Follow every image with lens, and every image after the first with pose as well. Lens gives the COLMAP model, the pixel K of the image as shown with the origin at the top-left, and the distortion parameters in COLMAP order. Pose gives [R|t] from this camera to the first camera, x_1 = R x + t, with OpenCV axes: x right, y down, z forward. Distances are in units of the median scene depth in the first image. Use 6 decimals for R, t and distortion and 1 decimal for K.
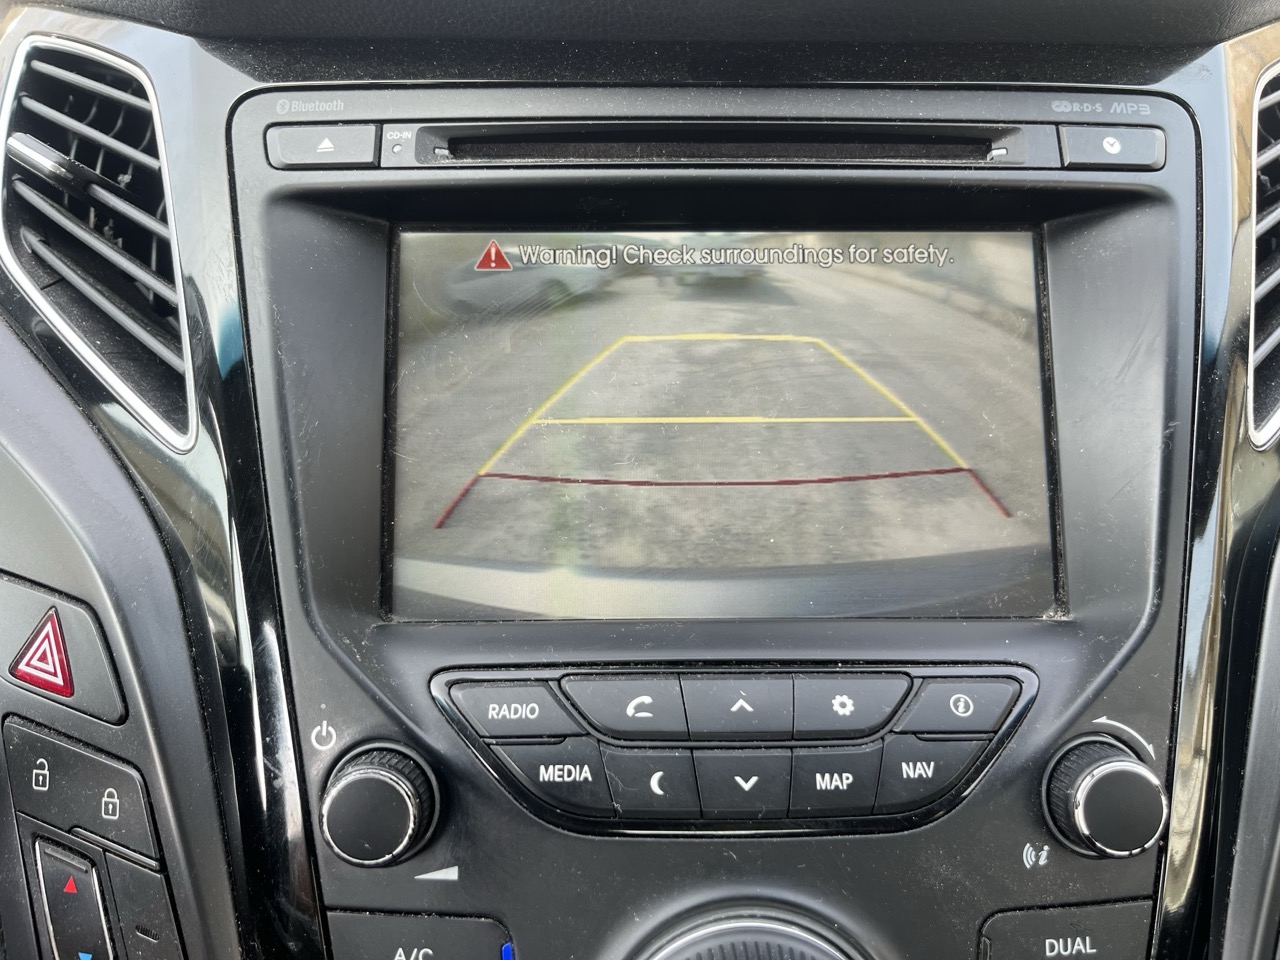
lens RADIAL K [[960.9, 0, 626.9], [0, 960.9, 503.3], [0, 0, 1]] dist [0.056182, -0.085426]
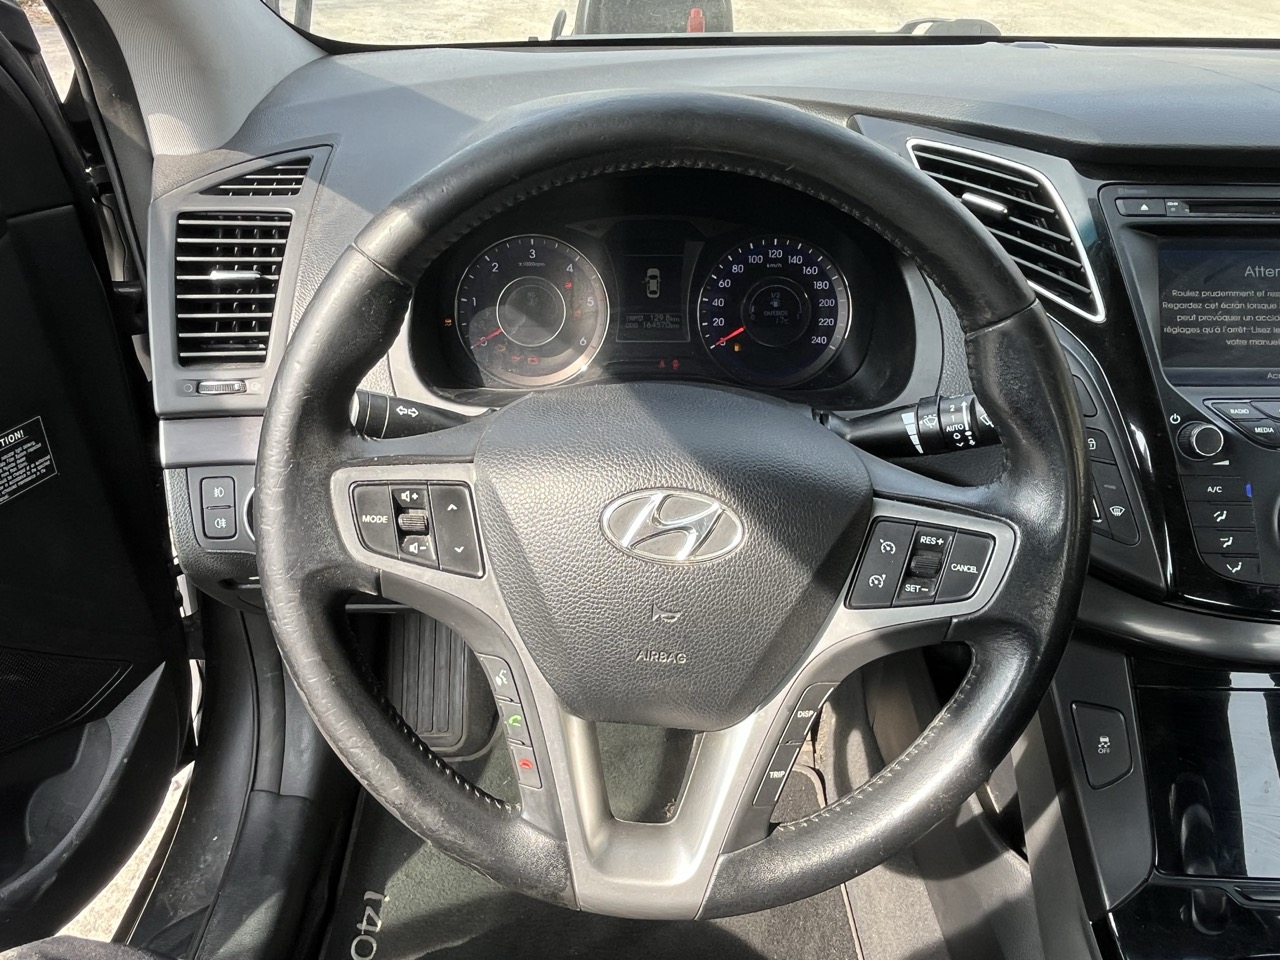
lens RADIAL K [[974.6, 0, 628.8], [0, 974.6, 472.5], [0, 0, 1]] dist [0.010582, 0.003008]
pose [[0.999950, 0.009129, -0.004149, -1.774334], [-0.008966, 0.999250, 0.037669, 0.279126], [0.004490, -0.037630, 0.999282, -1.785947]]
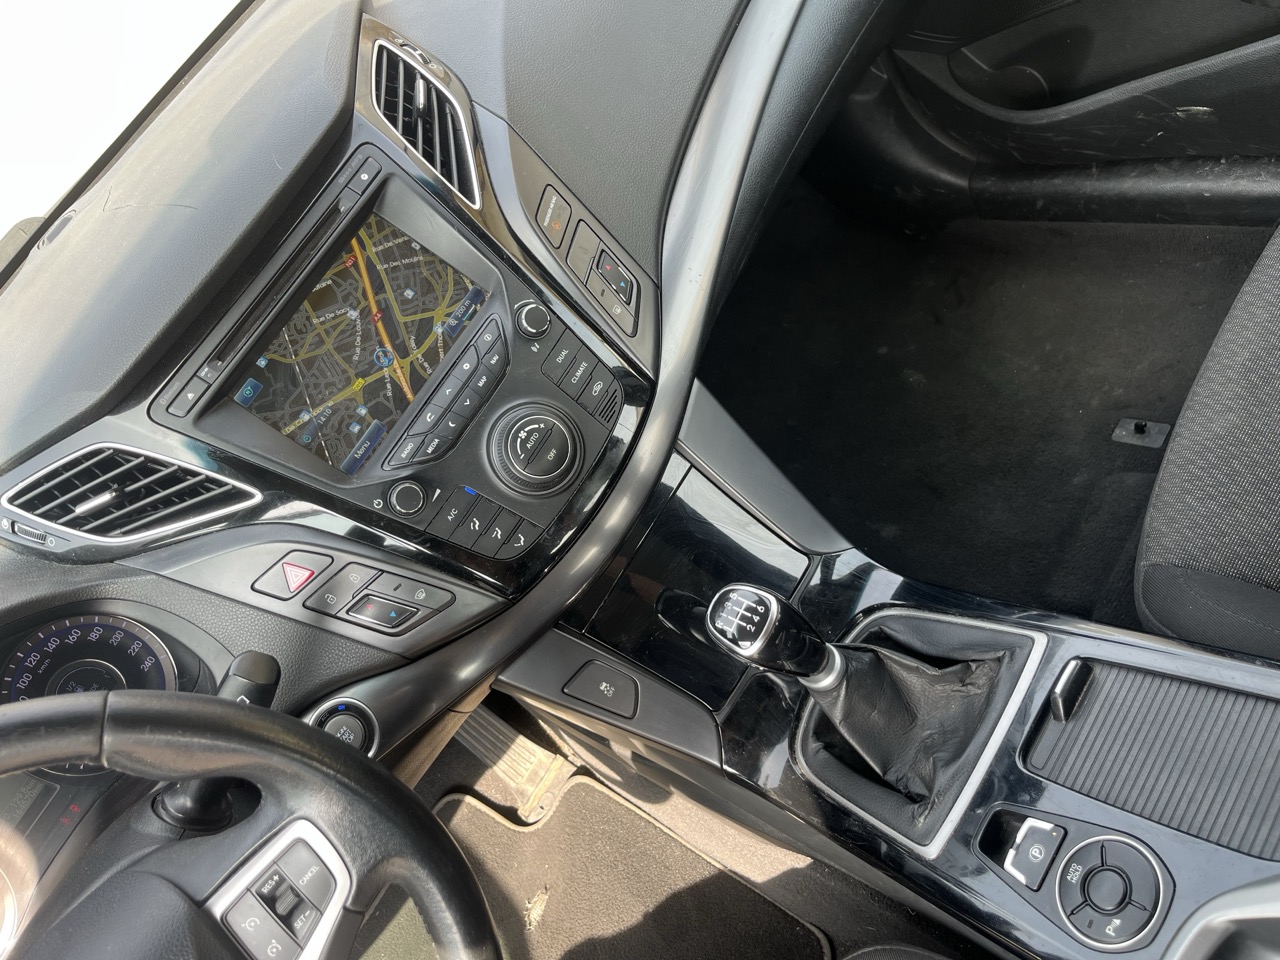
lens RADIAL K [[960.9, 0, 632.6], [0, 960.9, 488.3], [0, 0, 1]] dist [0.056182, -0.085426]
pose [[0.537035, -0.816082, 0.213549, -0.452496], [0.783836, 0.576318, 0.231211, 0.124825], [-0.311759, 0.043219, 0.949178, -2.005762]]
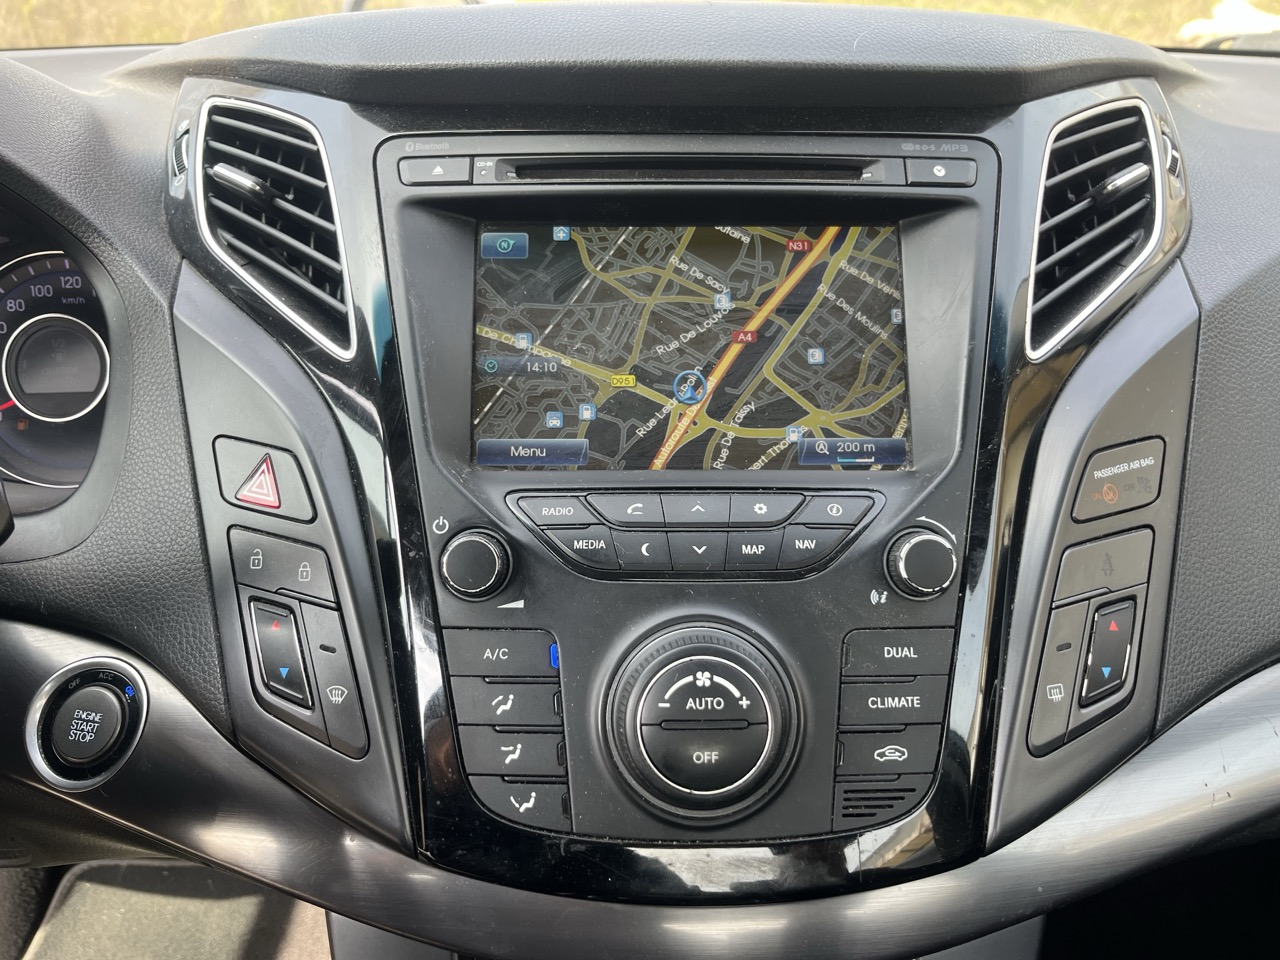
lens RADIAL K [[960.9, 0, 636.6], [0, 960.9, 500.4], [0, 0, 1]] dist [0.056182, -0.085426]
pose [[0.999990, 0.001759, -0.004030, 0.020179], [-0.001976, 0.998507, -0.054596, 0.261278], [0.003928, 0.054603, 0.998500, -0.561193]]
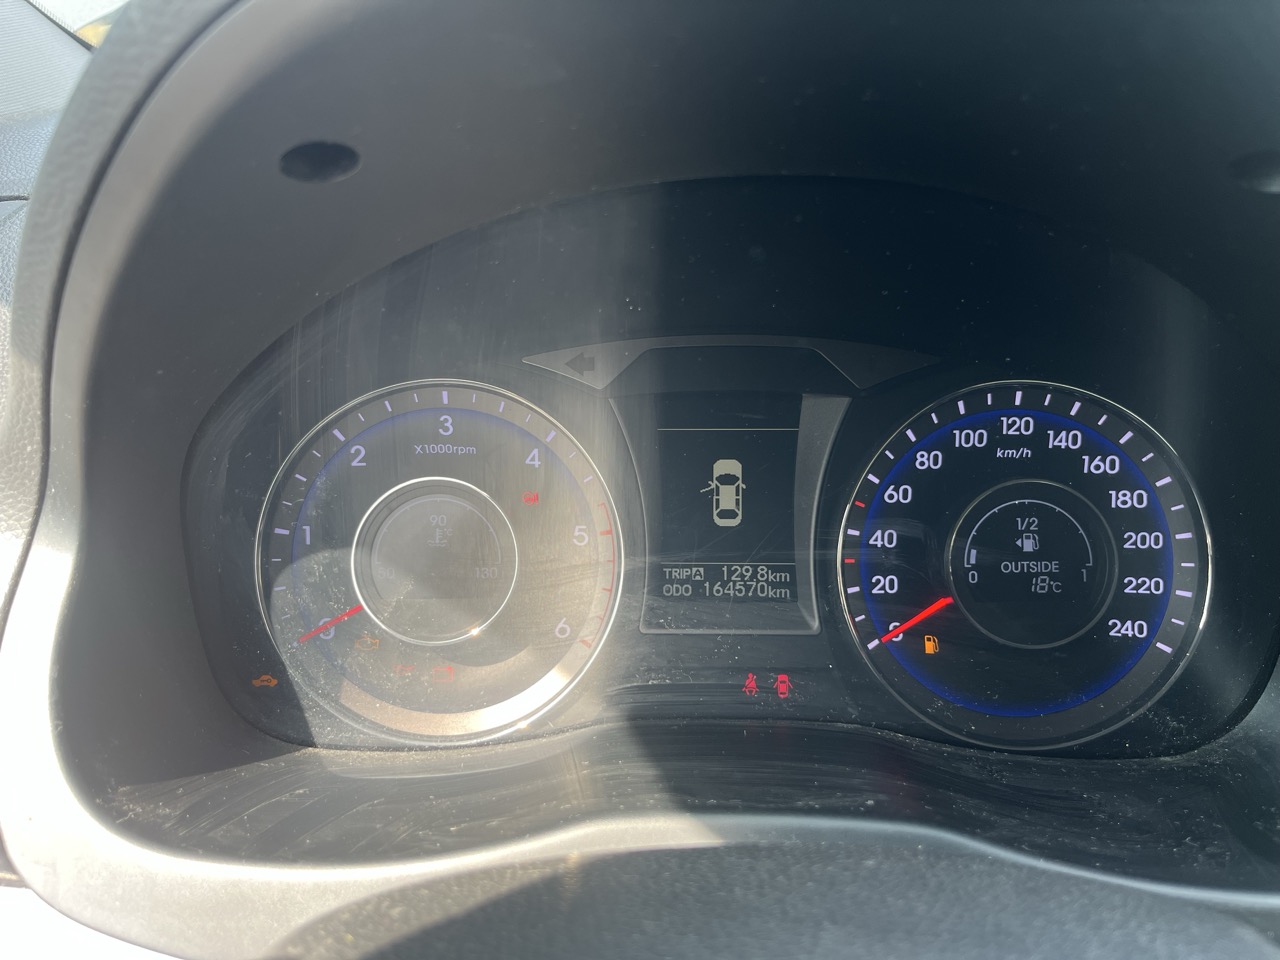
lens RADIAL K [[960.9, 0, 641.5], [0, 960.9, 481.3], [0, 0, 1]] dist [0.056182, -0.085426]
pose [[0.999520, 0.010933, -0.028980, -1.796731], [-0.014771, 0.990635, -0.135738, -0.074294], [0.027224, 0.136101, 0.990321, 0.212784]]
